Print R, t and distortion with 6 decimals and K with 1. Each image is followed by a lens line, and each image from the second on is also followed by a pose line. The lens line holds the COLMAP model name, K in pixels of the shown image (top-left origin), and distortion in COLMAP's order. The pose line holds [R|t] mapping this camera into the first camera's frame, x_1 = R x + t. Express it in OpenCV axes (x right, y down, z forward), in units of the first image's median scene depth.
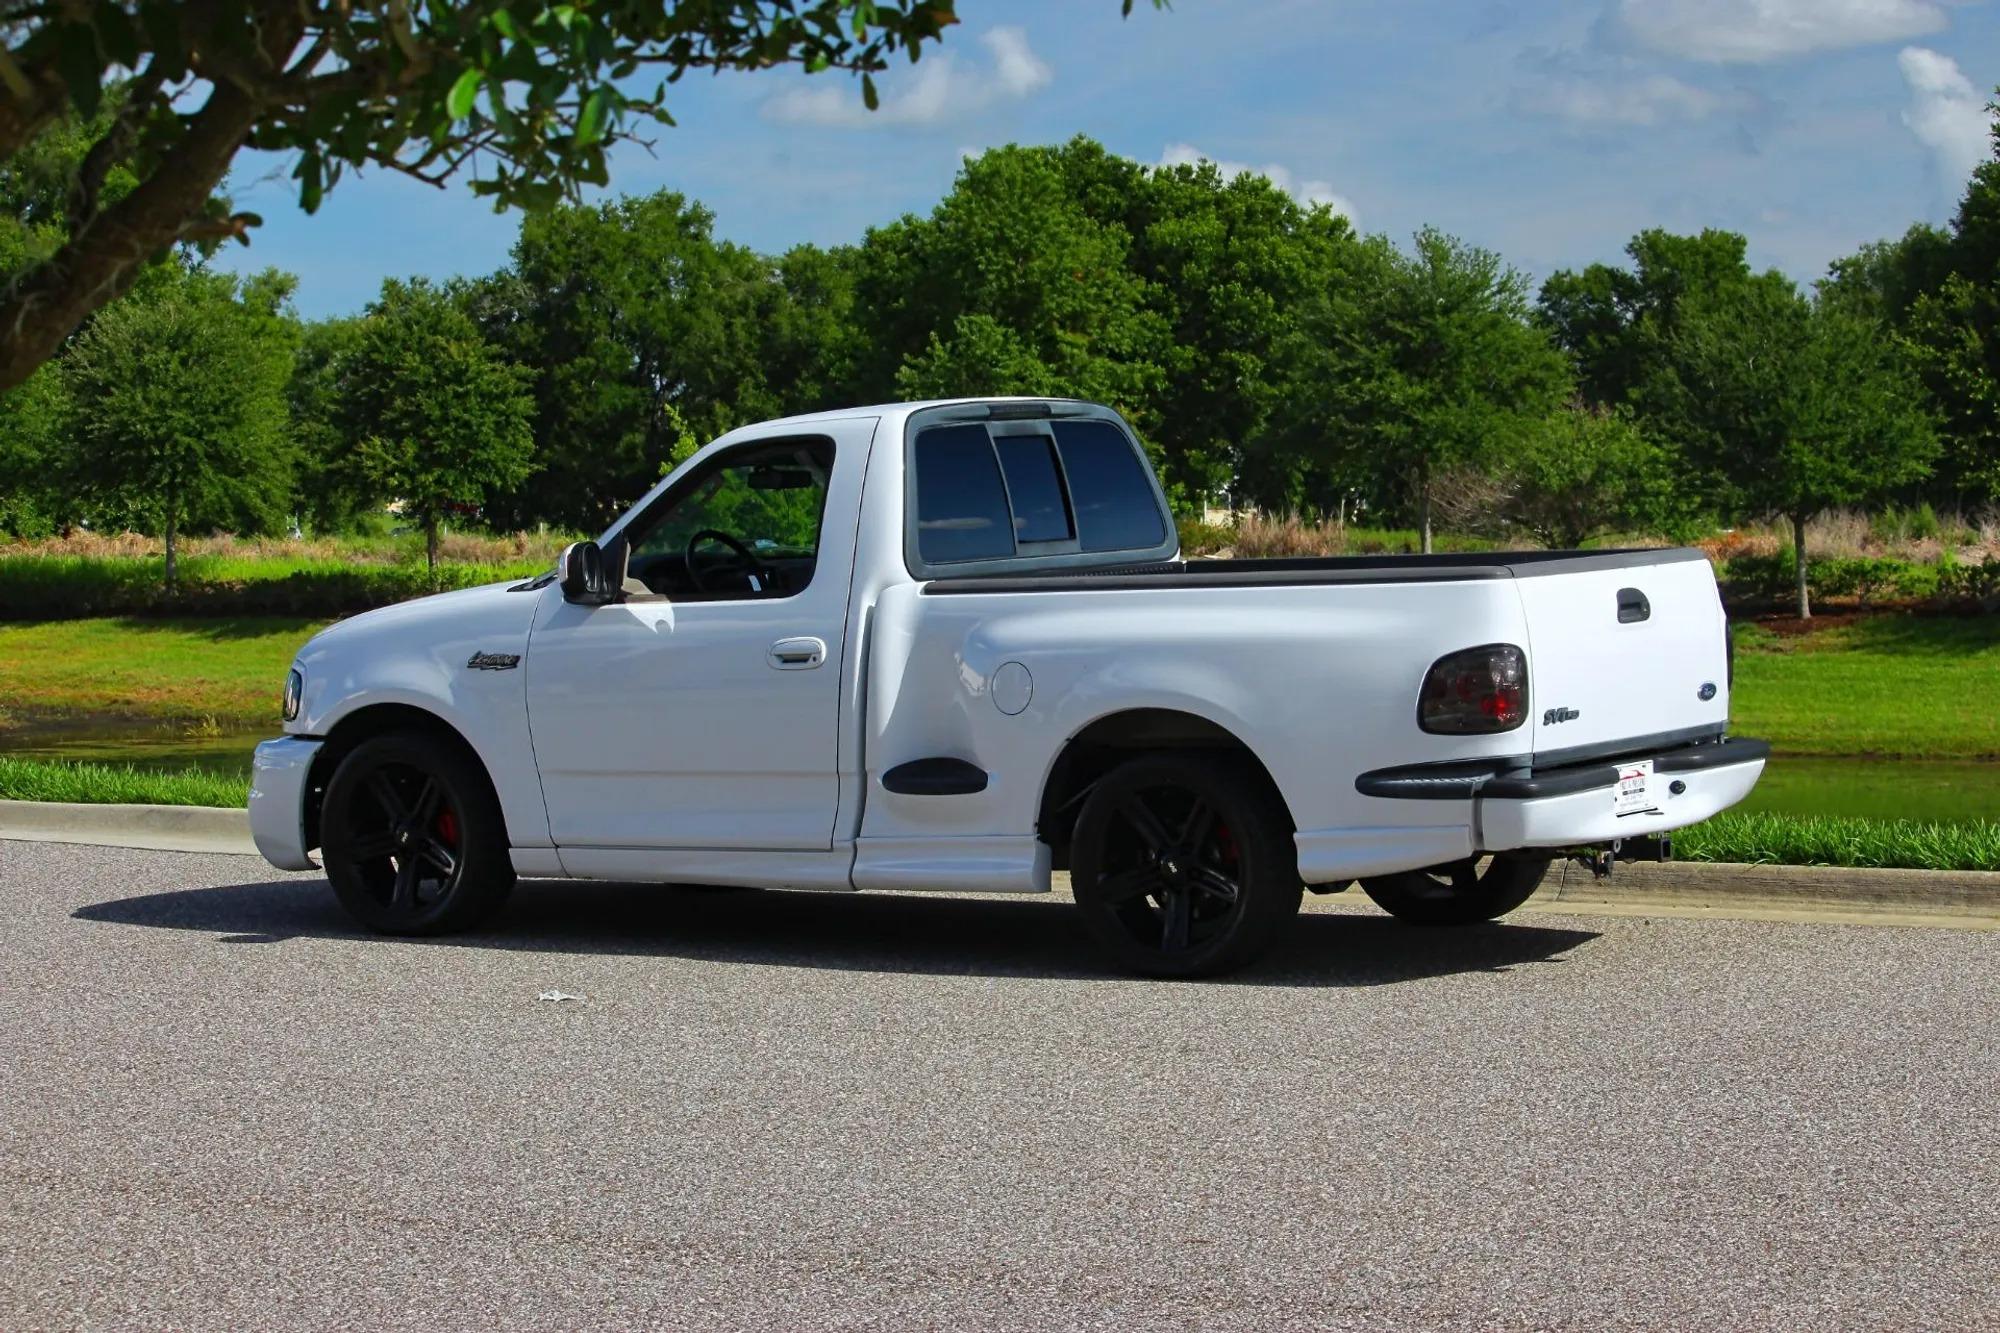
lens RADIAL K [[5103.7, 0, 921.5], [0, 5103.7, 630.5], [0, 0, 1]] dist [-0.404139, 0.000000]
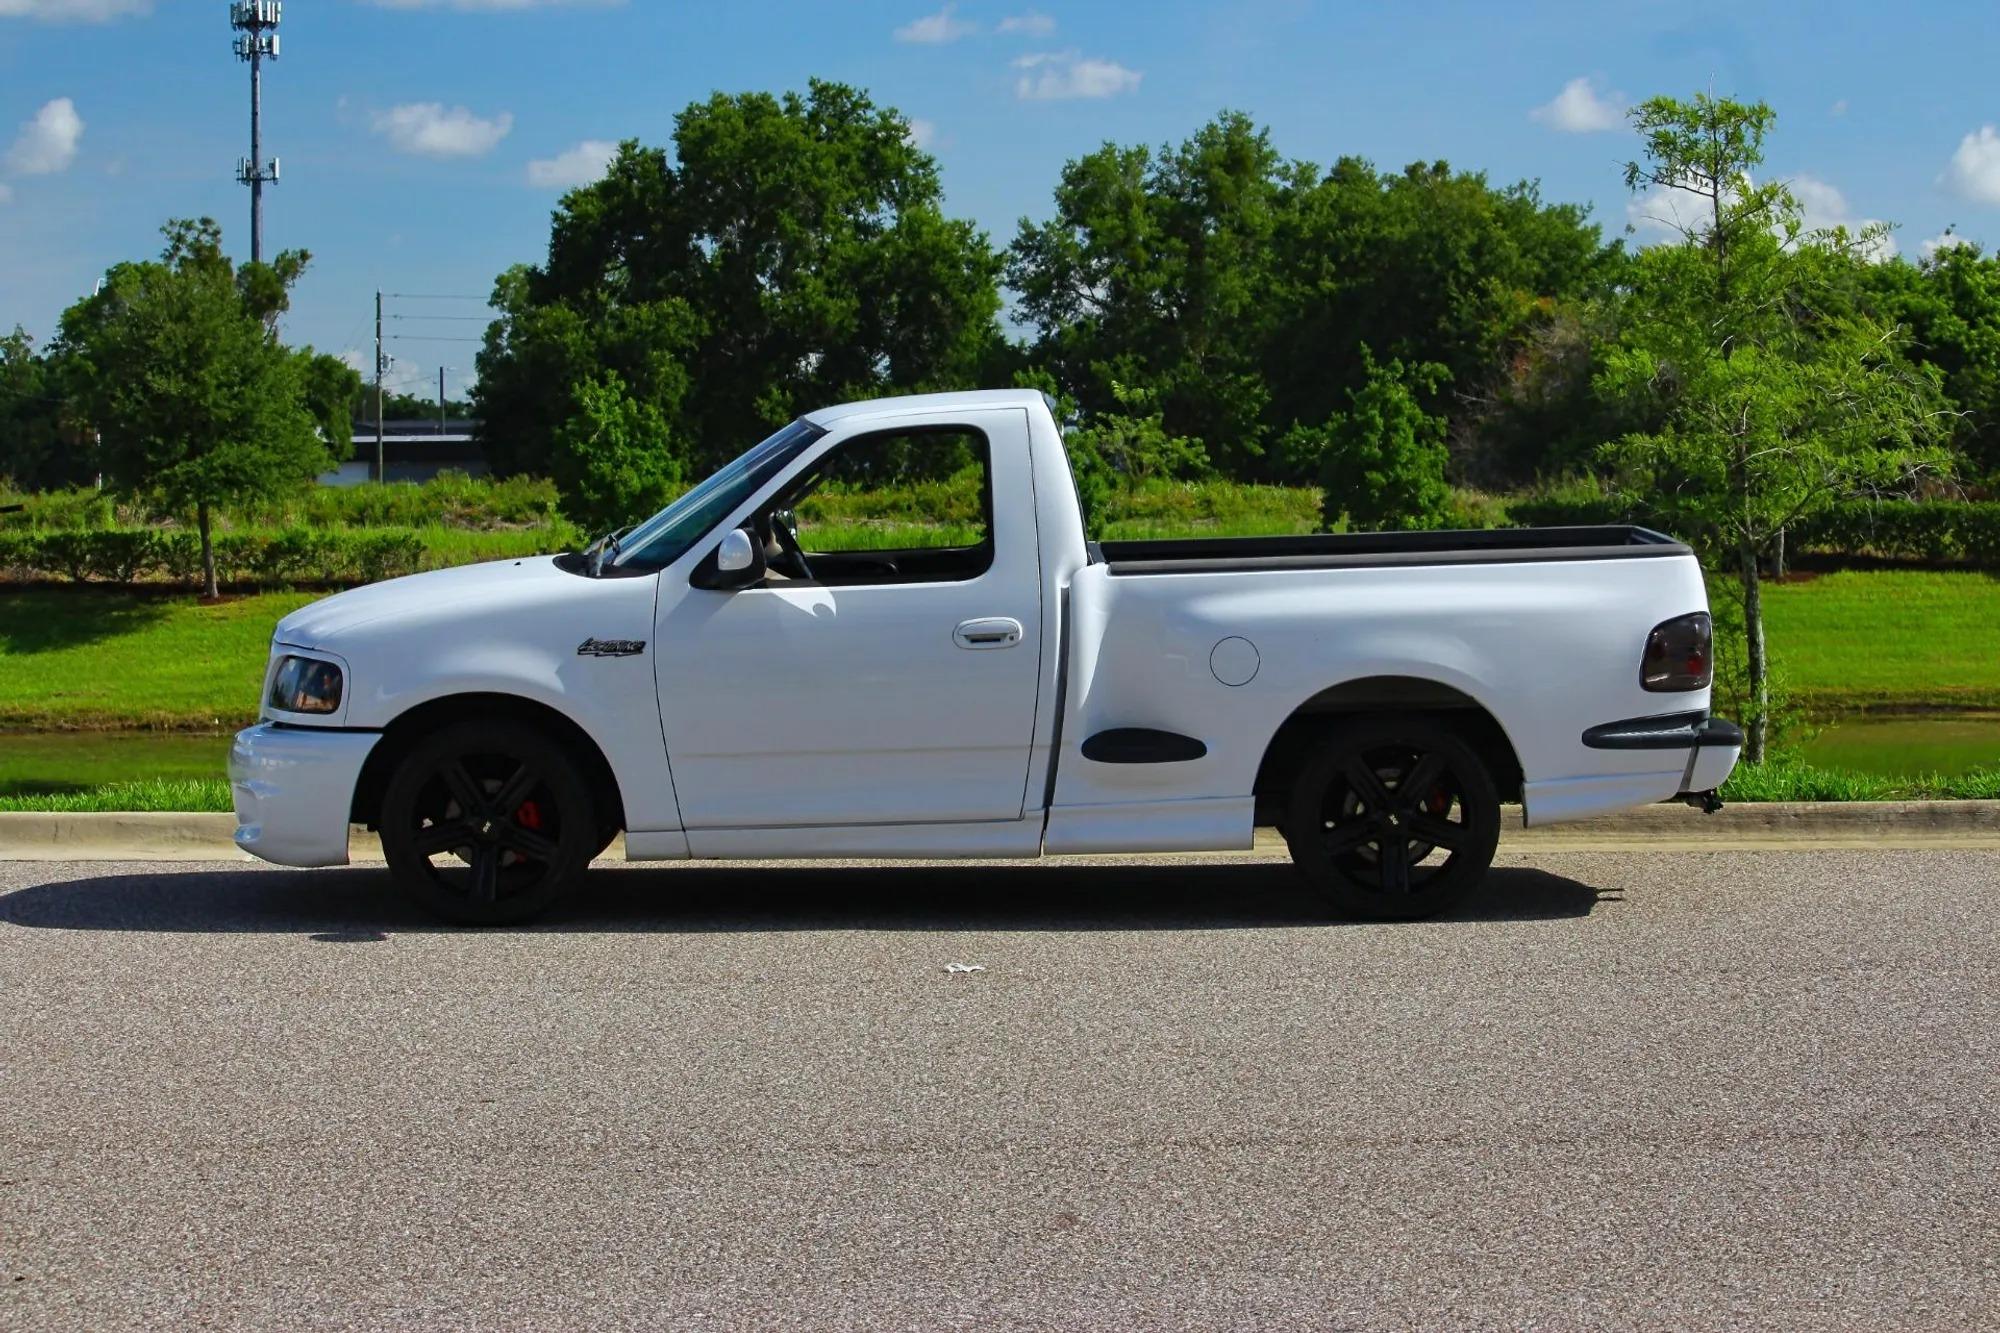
lens RADIAL K [[5103.7, 0, 1001.4], [0, 5103.7, 675.7], [0, 0, 1]] dist [-0.404139, 0.000000]
pose [[0.828744, -0.023580, 0.559130, -0.576598], [0.015373, 0.999694, 0.019374, -0.006701], [-0.559416, -0.007461, 0.828853, 0.119965]]
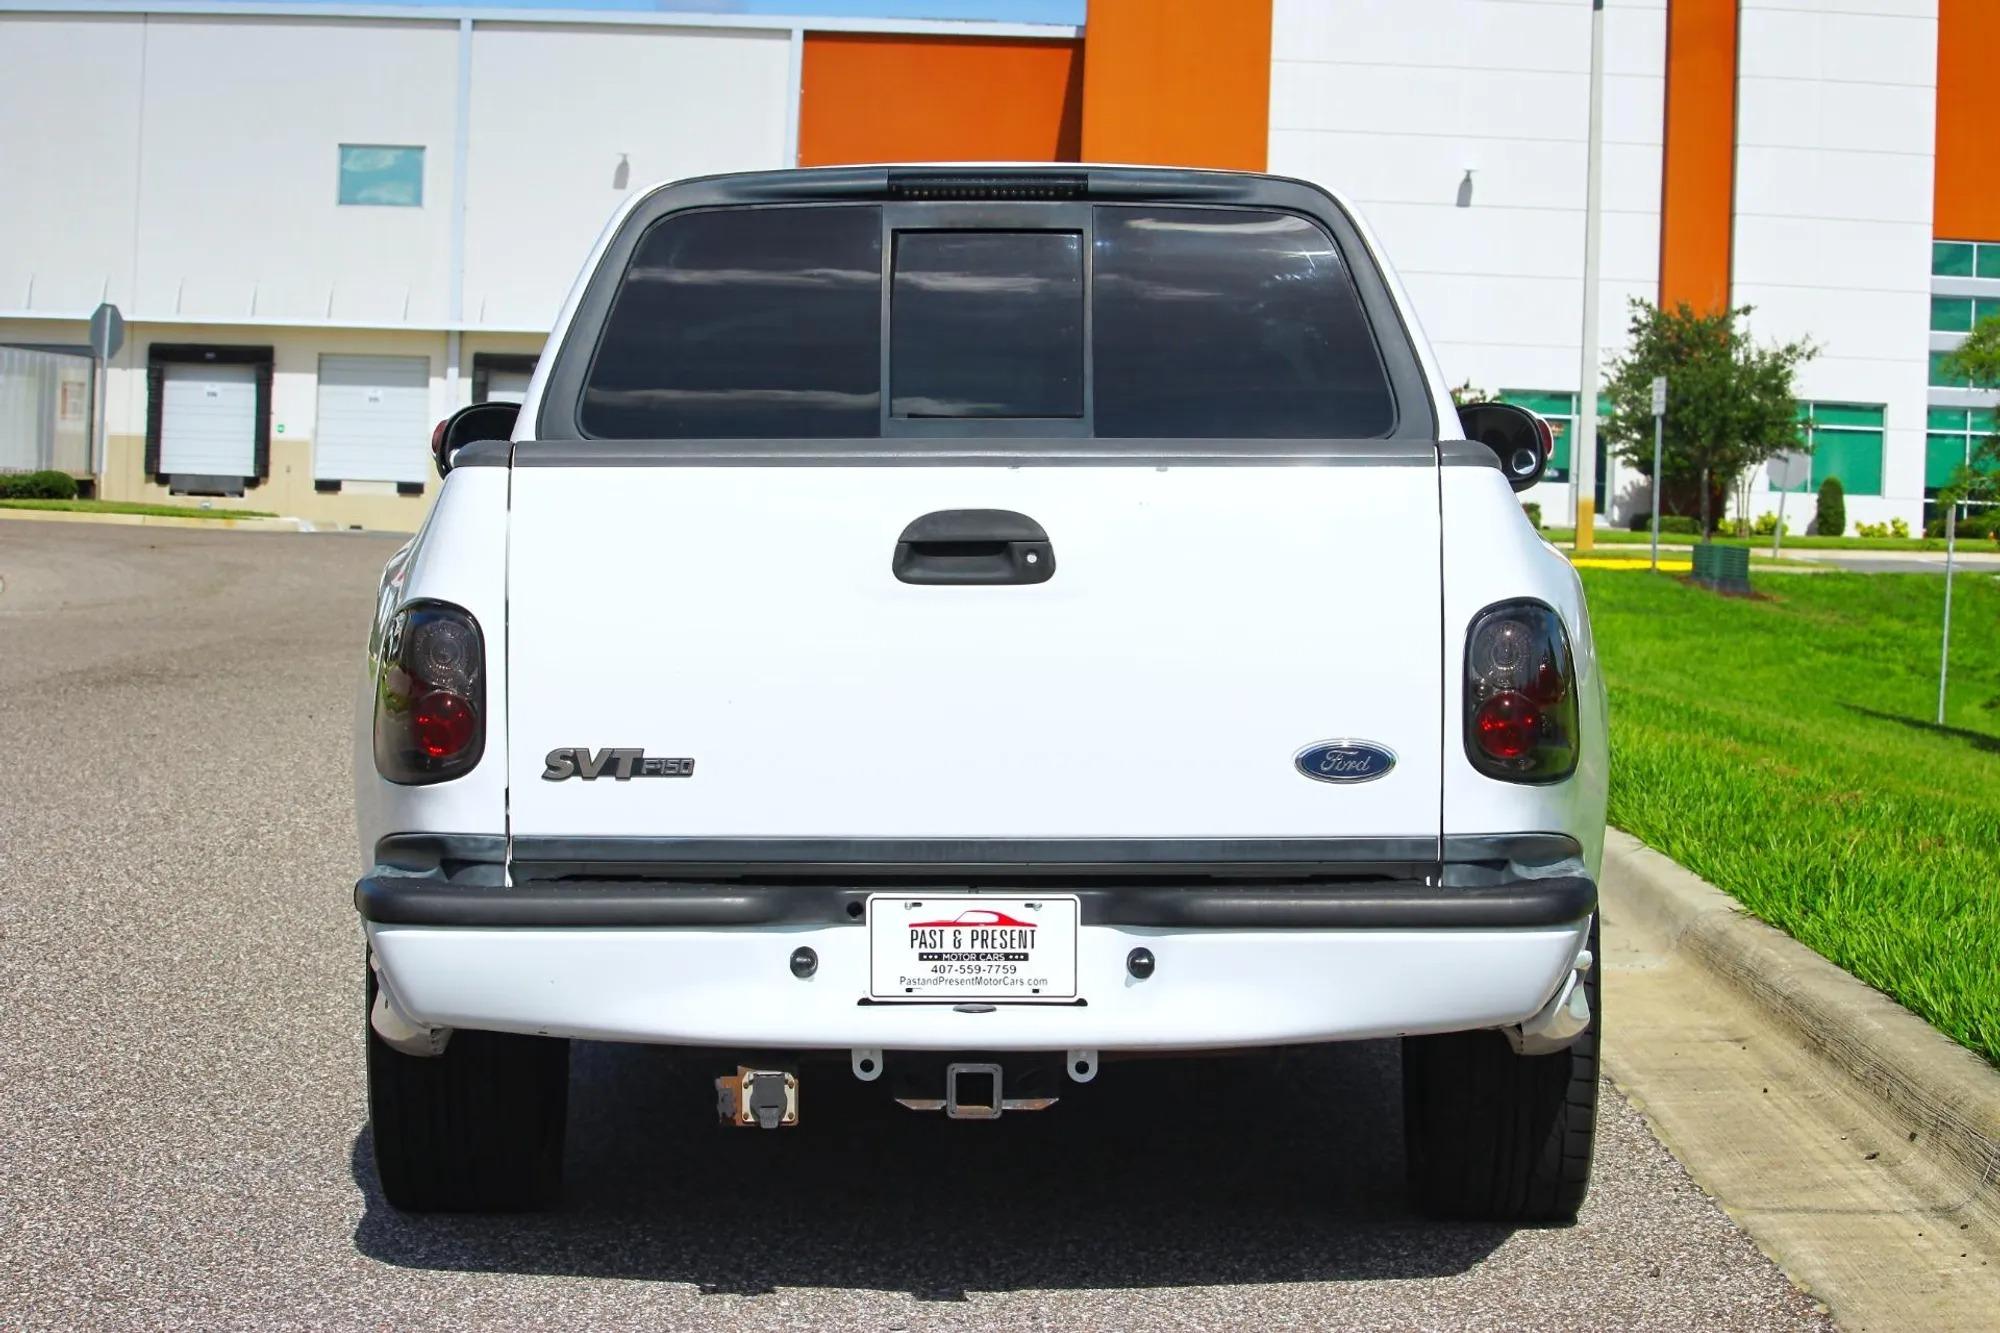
lens RADIAL K [[5103.7, 0, 989.9], [0, 5103.7, 657.6], [0, 0, 1]] dist [-0.404139, 0.000000]
pose [[0.559297, 0.059541, -0.826826, 0.475429], [-0.056565, 0.997834, 0.033593, -0.009783], [0.827035, 0.027981, 0.561453, 0.675514]]
